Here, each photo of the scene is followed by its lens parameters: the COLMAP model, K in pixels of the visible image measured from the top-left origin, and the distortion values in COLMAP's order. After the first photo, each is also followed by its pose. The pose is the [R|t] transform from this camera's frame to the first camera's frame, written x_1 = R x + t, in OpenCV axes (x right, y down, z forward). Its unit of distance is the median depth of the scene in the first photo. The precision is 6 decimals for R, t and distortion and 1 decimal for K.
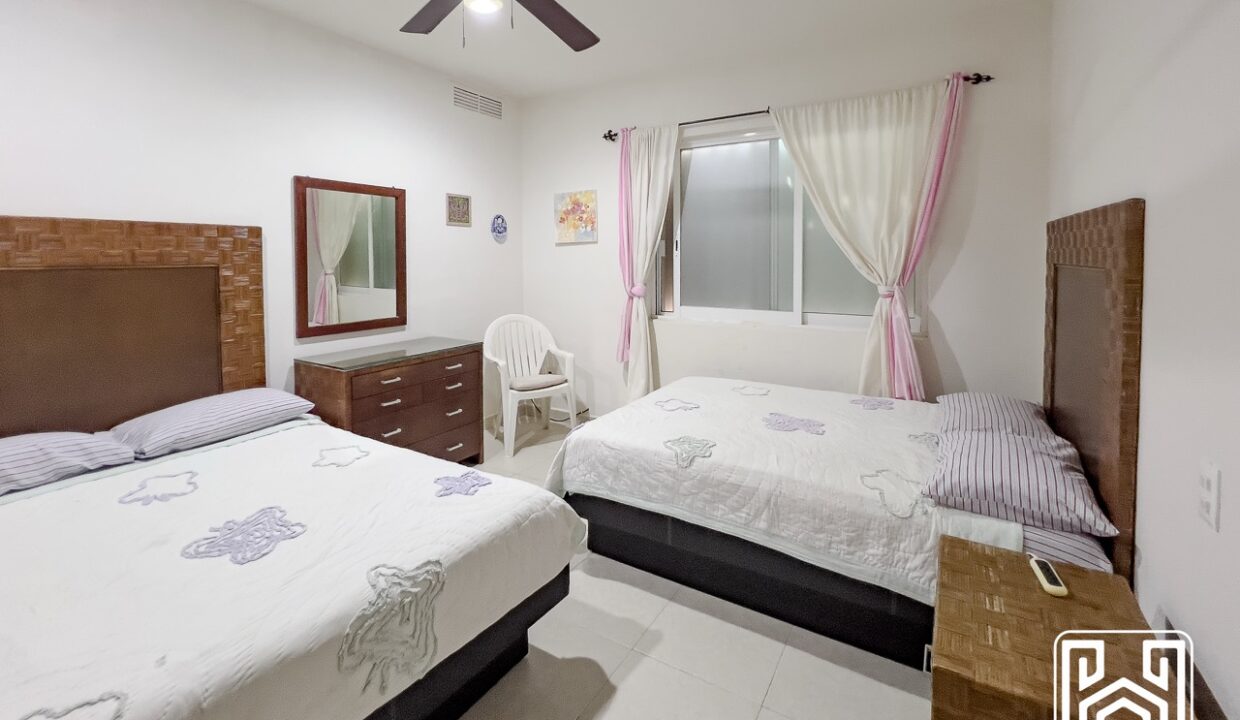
lens RADIAL K [[535.0, 0, 620.4], [0, 535.0, 267.1], [0, 0, 1]] dist [-0.000843, -0.000116]
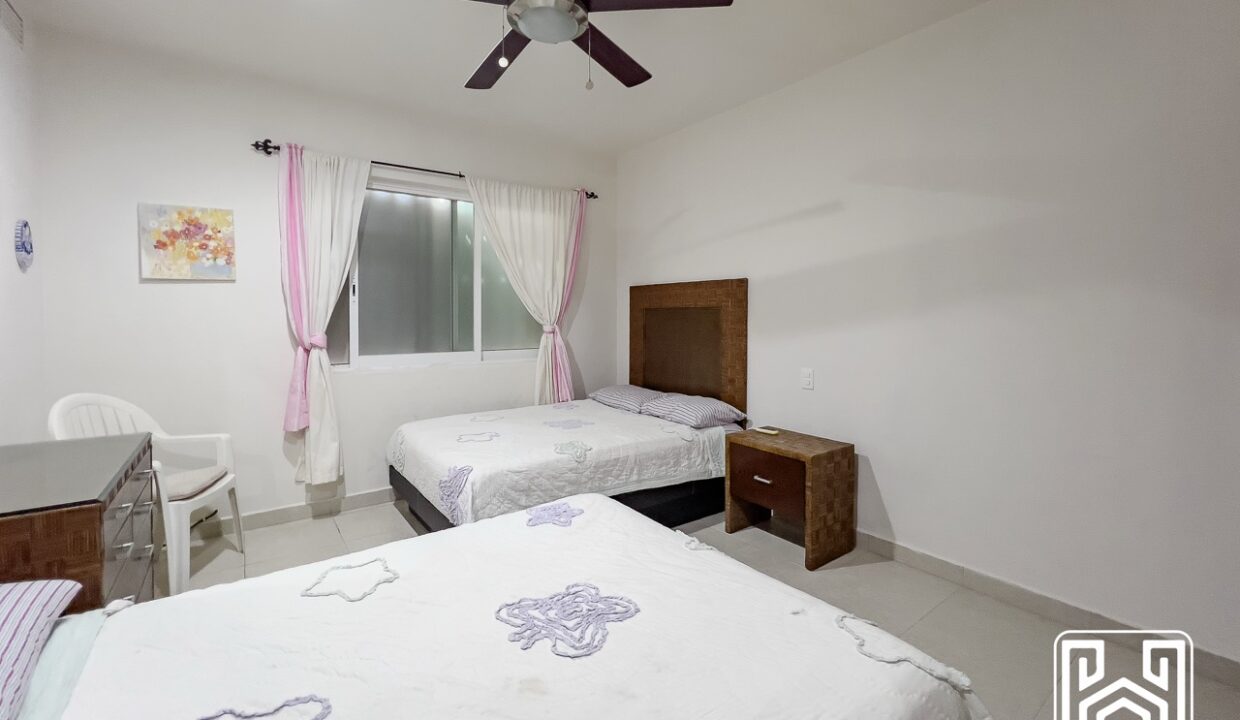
lens RADIAL K [[519.9, 0, 619.6], [0, 519.9, 321.5], [0, 0, 1]] dist [0.000476, 0.000049]
pose [[0.369531, -0.009246, 0.929173, -0.573861], [0.020131, 0.999795, 0.001942, 0.021501], [-0.929000, 0.017988, 0.369641, 0.257912]]
